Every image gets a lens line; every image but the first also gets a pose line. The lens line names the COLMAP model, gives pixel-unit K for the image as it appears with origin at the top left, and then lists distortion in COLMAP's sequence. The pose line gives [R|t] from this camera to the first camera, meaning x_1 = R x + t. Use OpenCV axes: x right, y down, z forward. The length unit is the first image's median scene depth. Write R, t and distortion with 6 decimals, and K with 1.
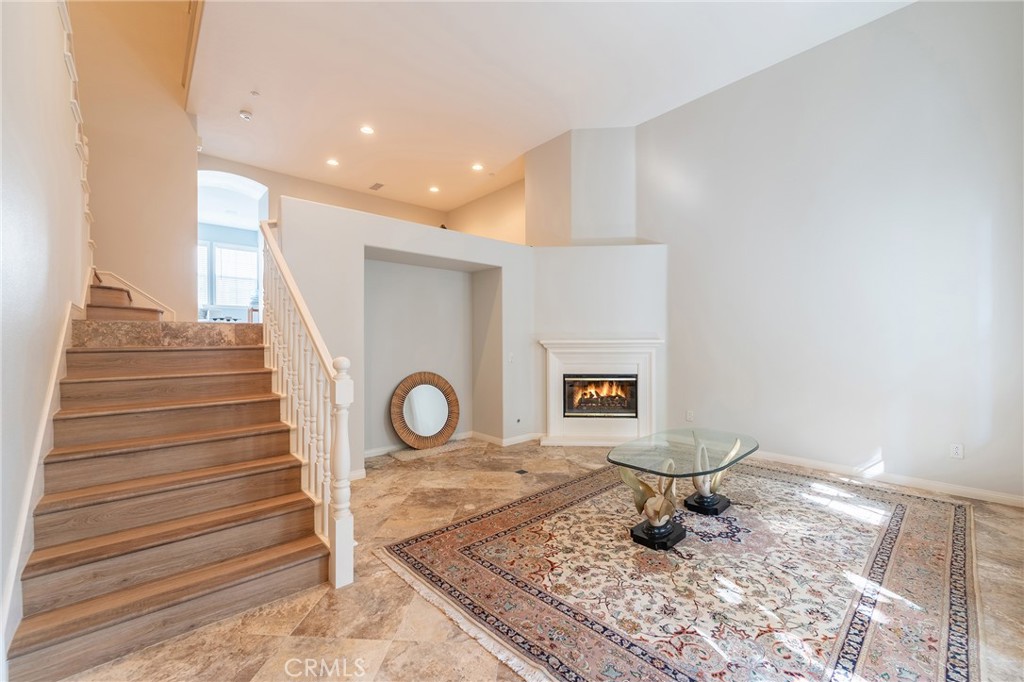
lens RADIAL K [[410.0, 0, 516.2], [0, 410.0, 337.0], [0, 0, 1]] dist [0.000104, -0.000004]
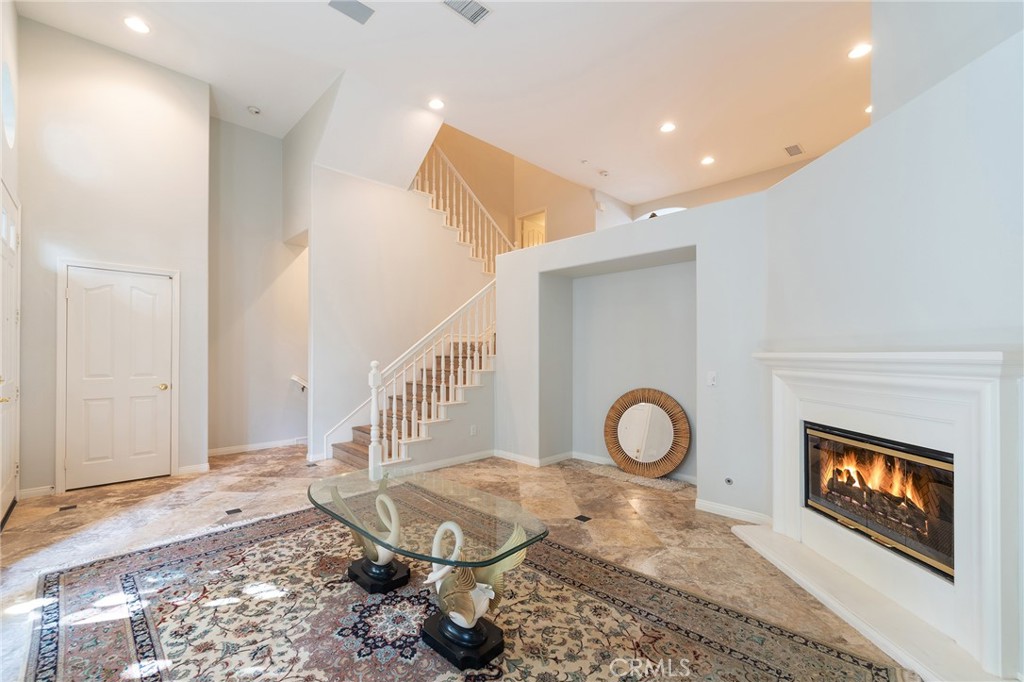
lens RADIAL K [[446.0, 0, 508.9], [0, 446.0, 347.5], [0, 0, 1]] dist [-0.002171, -0.001156]
pose [[0.021940, -0.010441, -0.999705, 0.893443], [0.004957, 0.999934, -0.010335, 0.007716], [0.999747, -0.004729, 0.021990, 0.861144]]
